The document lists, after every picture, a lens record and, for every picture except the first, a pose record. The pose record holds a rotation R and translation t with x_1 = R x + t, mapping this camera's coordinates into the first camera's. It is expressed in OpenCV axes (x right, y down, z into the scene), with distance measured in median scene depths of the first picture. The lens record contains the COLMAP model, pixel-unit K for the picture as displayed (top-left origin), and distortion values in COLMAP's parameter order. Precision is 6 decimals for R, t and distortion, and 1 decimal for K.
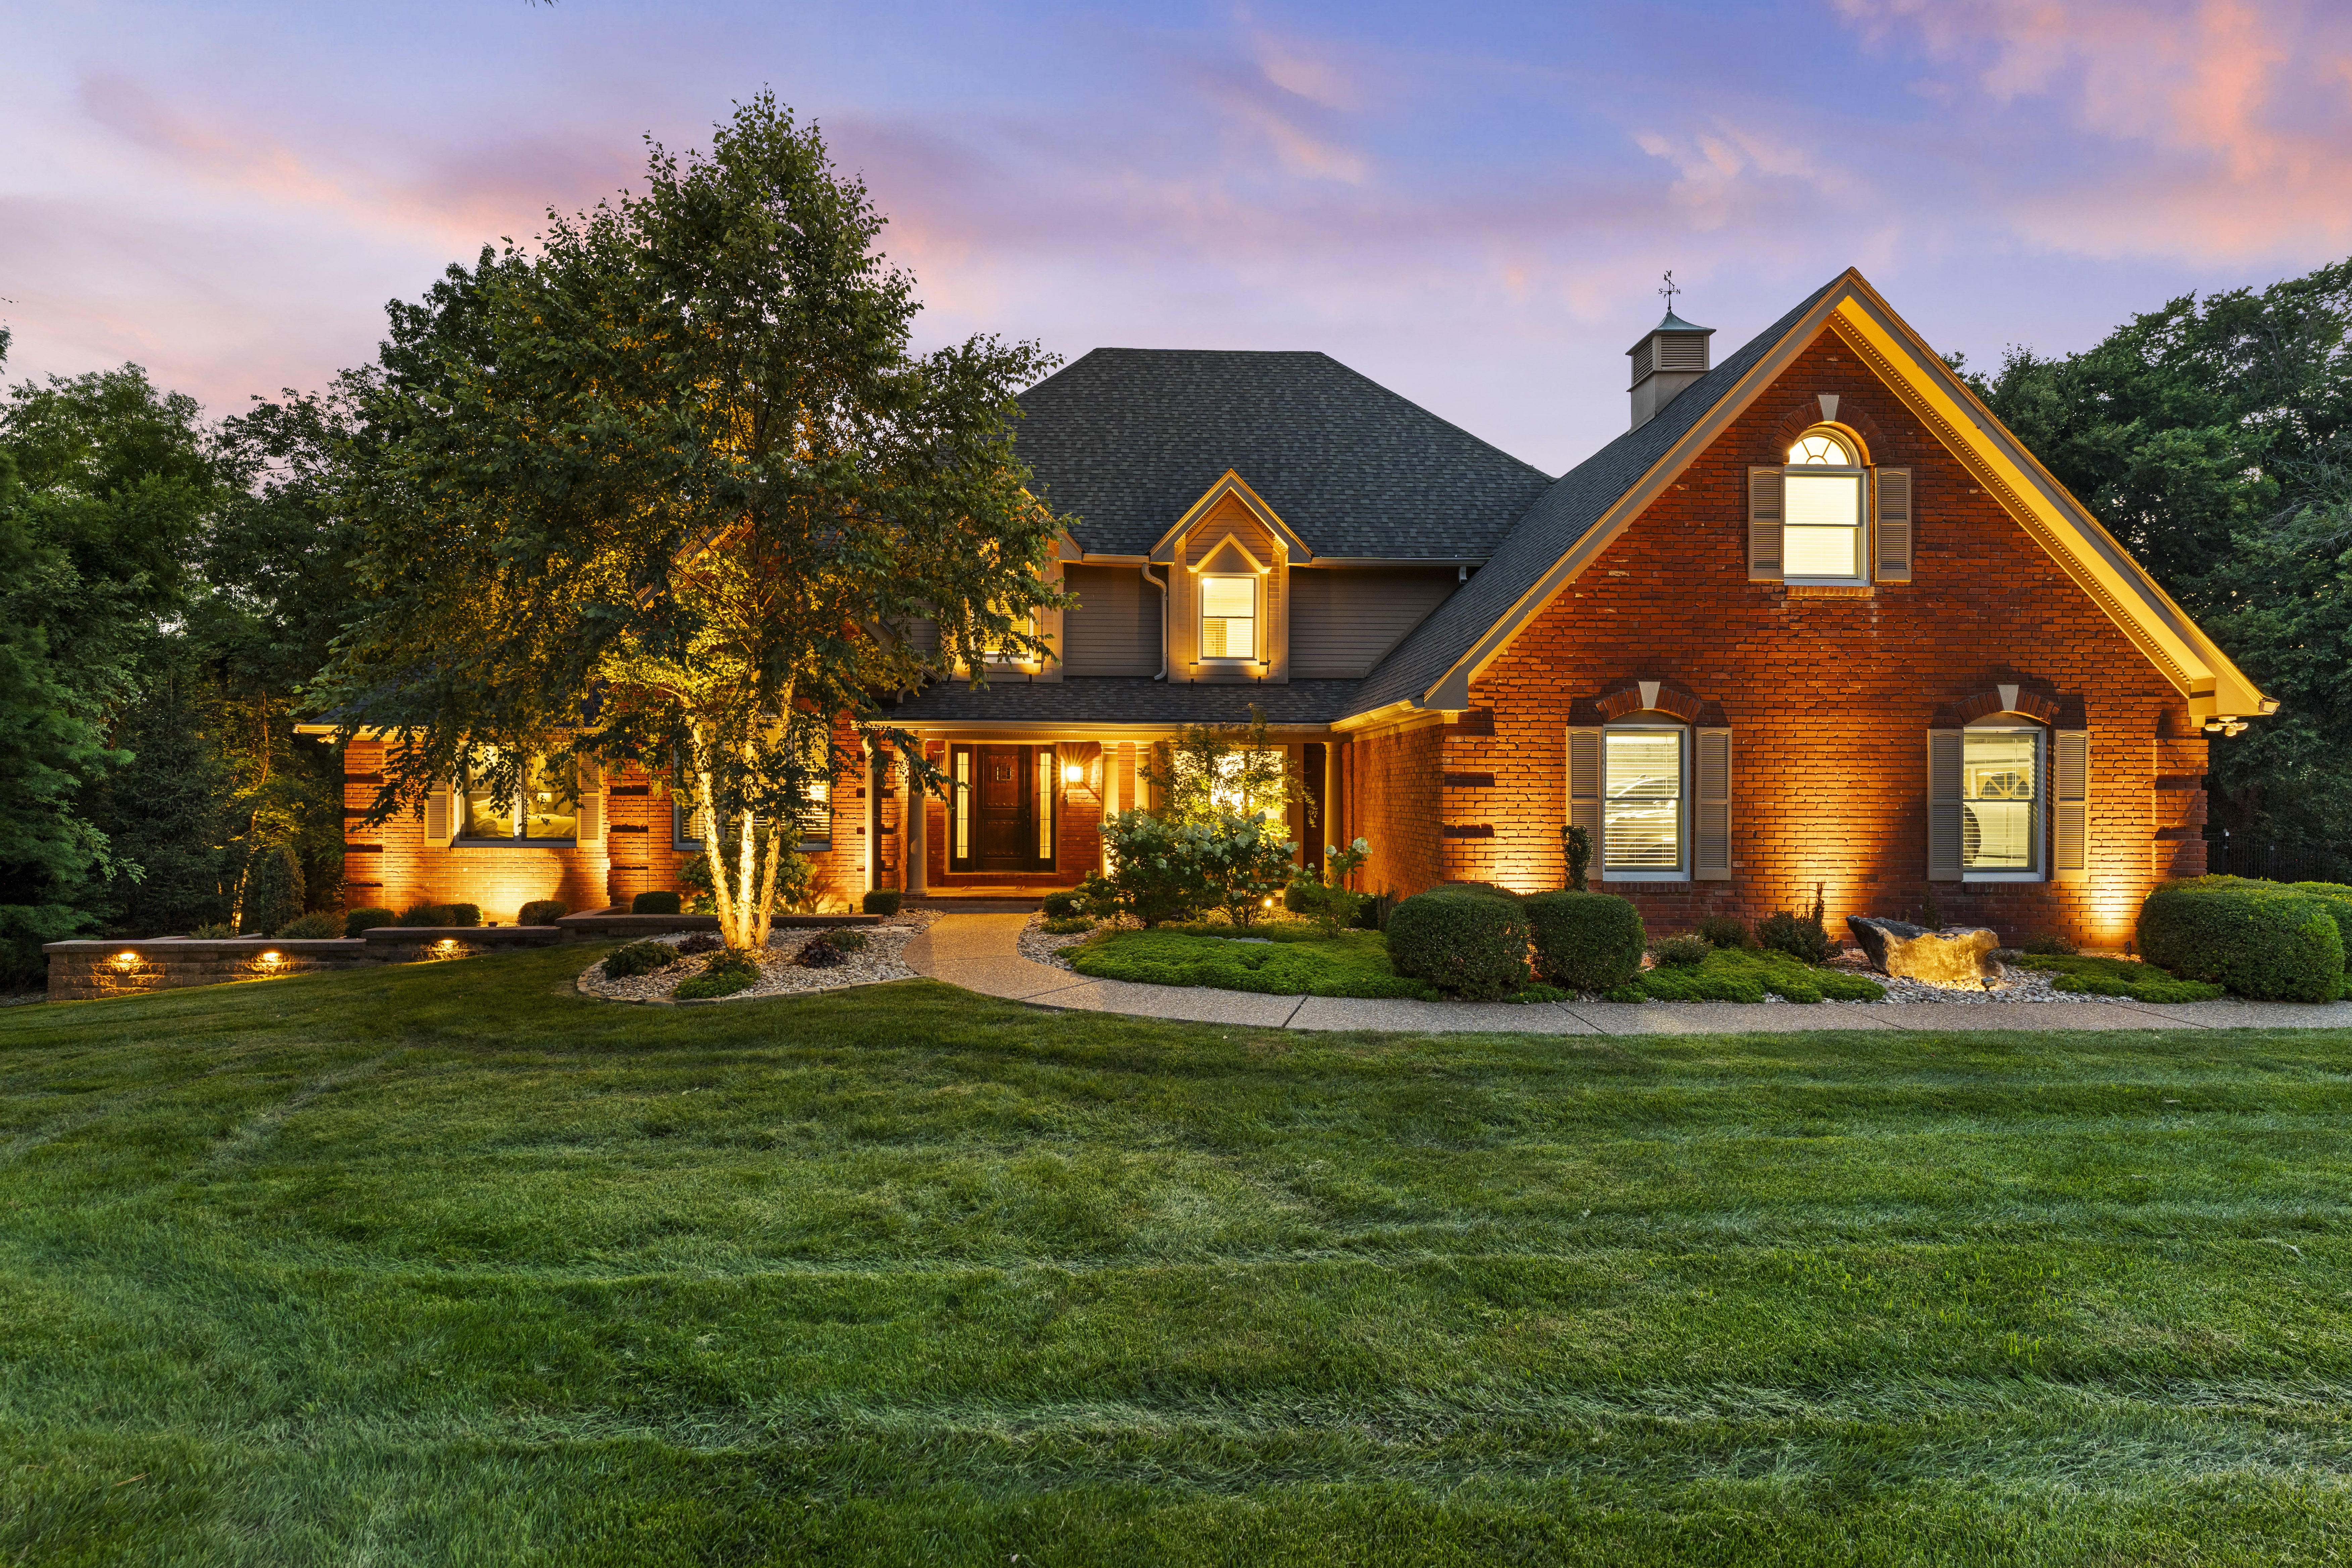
lens RADIAL K [[1130.9, 0, 1177.5], [0, 1130.9, 785.5], [0, 0, 1]] dist [-0.001132, -0.001632]
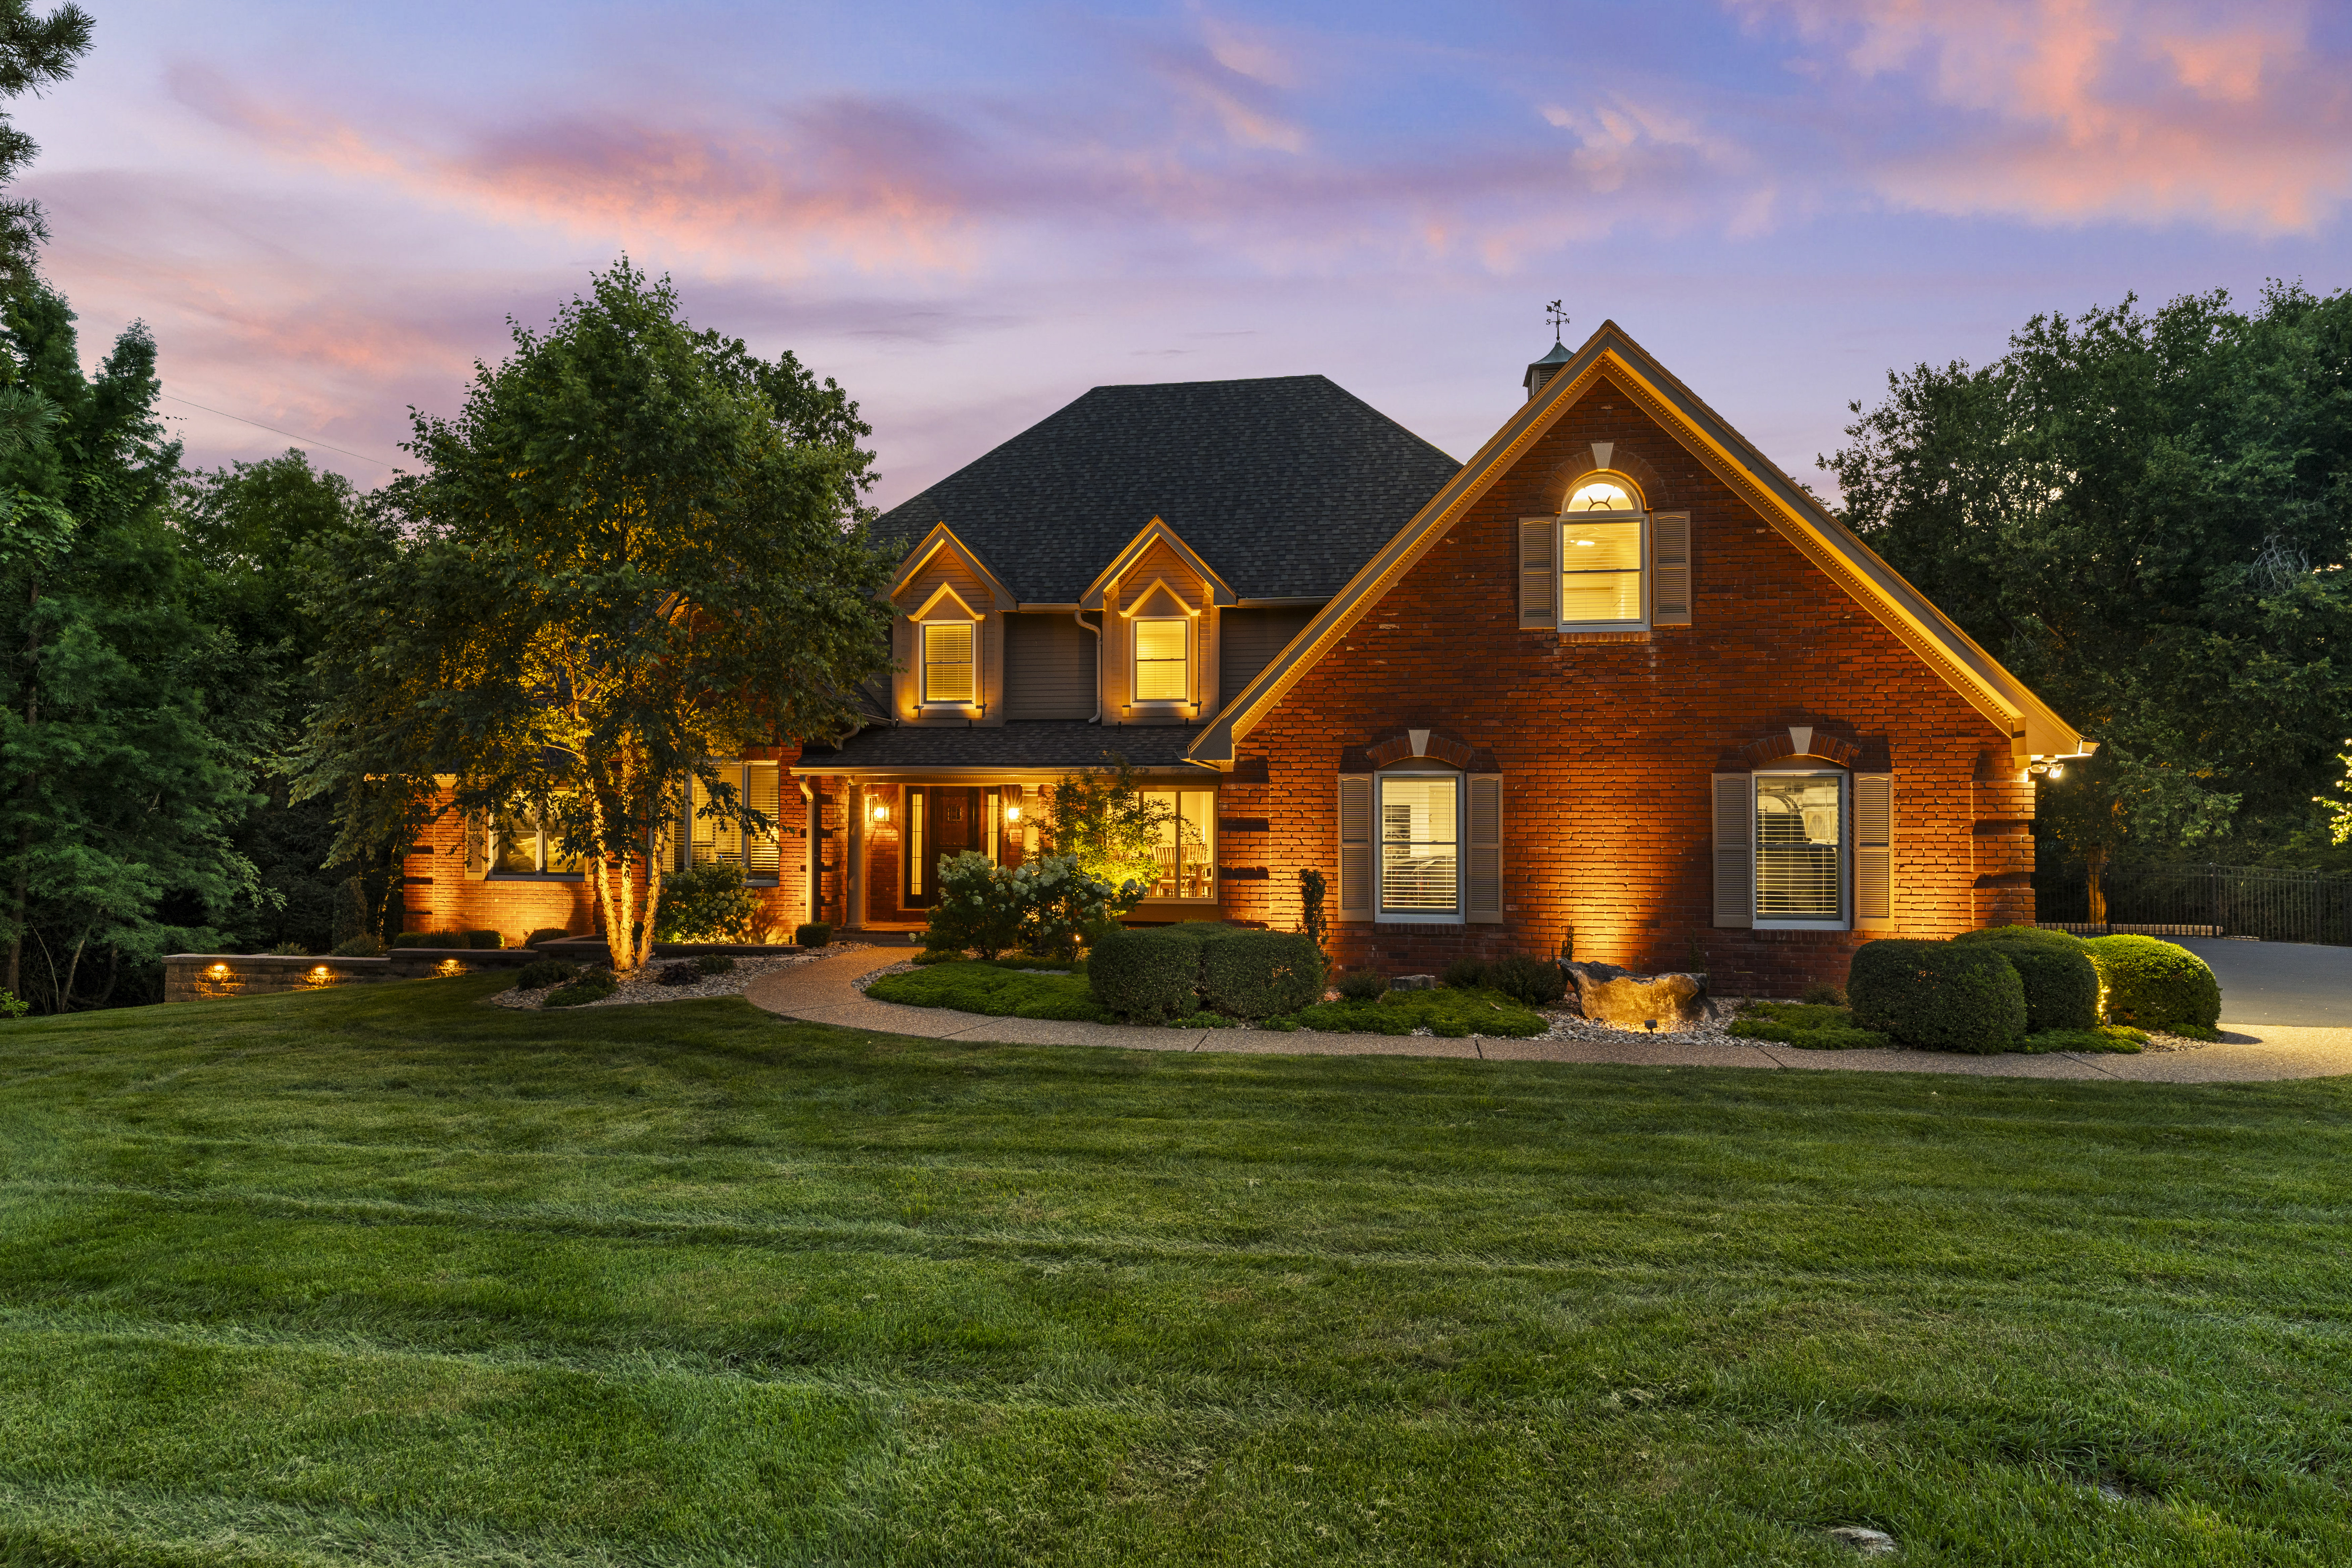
lens RADIAL K [[1304.9, 0, 1175.1], [0, 1304.9, 785.8], [0, 0, 1]] dist [-0.001200, -0.000189]
pose [[0.979673, -0.005944, -0.200513, 0.364808], [0.001408, 0.999740, -0.022758, -0.011500], [0.200596, 0.022013, 0.979427, -0.177093]]
